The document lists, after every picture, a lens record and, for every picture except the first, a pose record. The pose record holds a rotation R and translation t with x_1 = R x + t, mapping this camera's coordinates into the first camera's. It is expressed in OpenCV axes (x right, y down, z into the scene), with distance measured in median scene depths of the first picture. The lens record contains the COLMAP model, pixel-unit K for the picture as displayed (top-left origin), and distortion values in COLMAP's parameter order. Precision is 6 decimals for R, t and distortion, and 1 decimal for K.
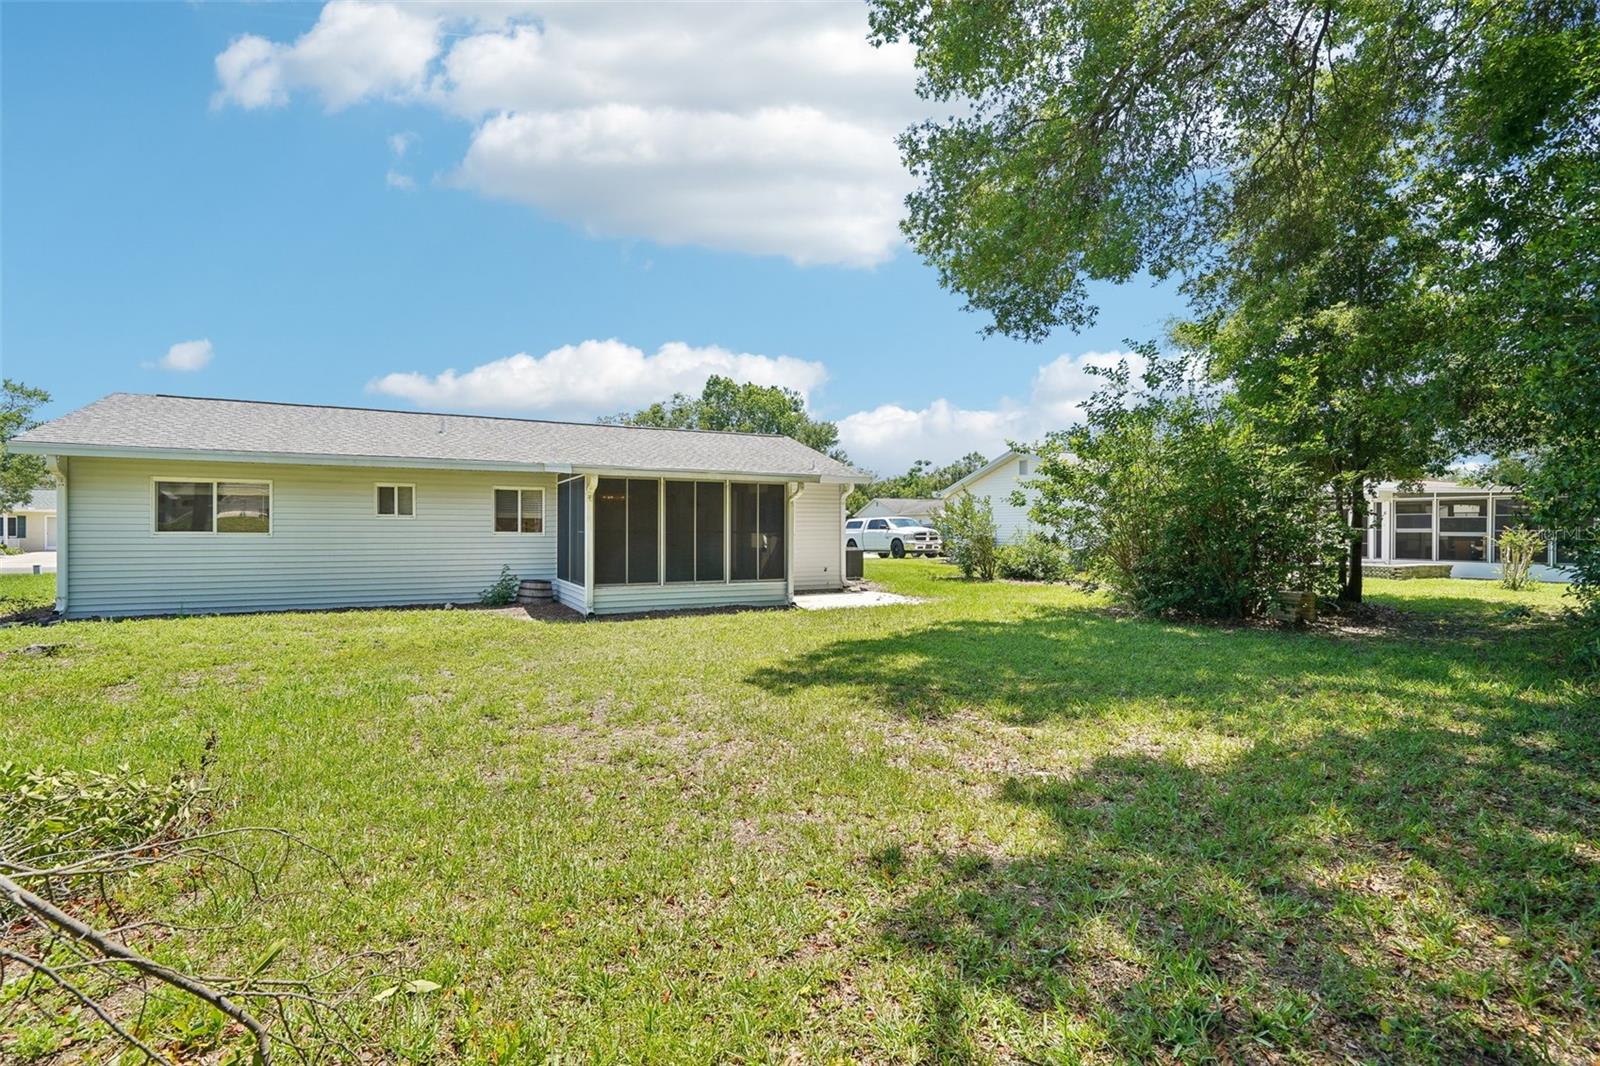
lens RADIAL K [[754.2, 0, 797.1], [0, 754.2, 529.8], [0, 0, 1]] dist [-0.001215, -0.000507]
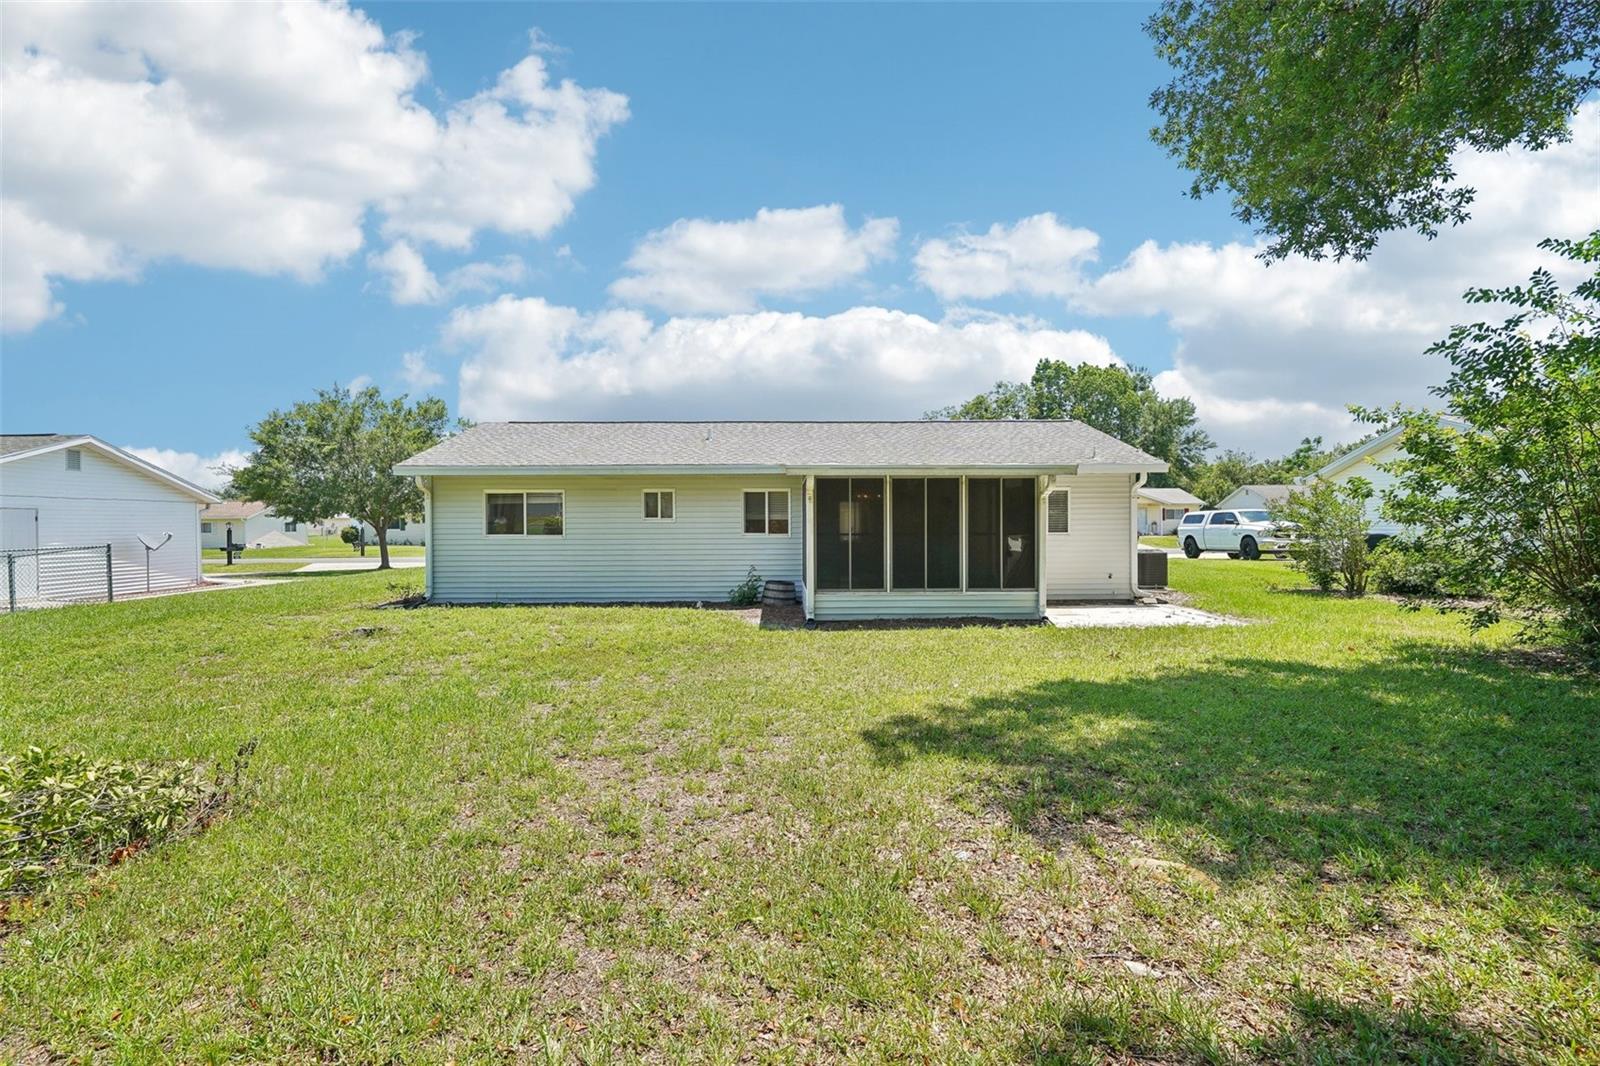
lens RADIAL K [[745.6, 0, 795.3], [0, 745.6, 532.2], [0, 0, 1]] dist [-0.000093, -0.009806]
pose [[0.891991, -0.001112, -0.452052, 0.126632], [0.006973, 0.999912, 0.011300, -0.010516], [0.451999, -0.013231, 0.891920, 0.130036]]
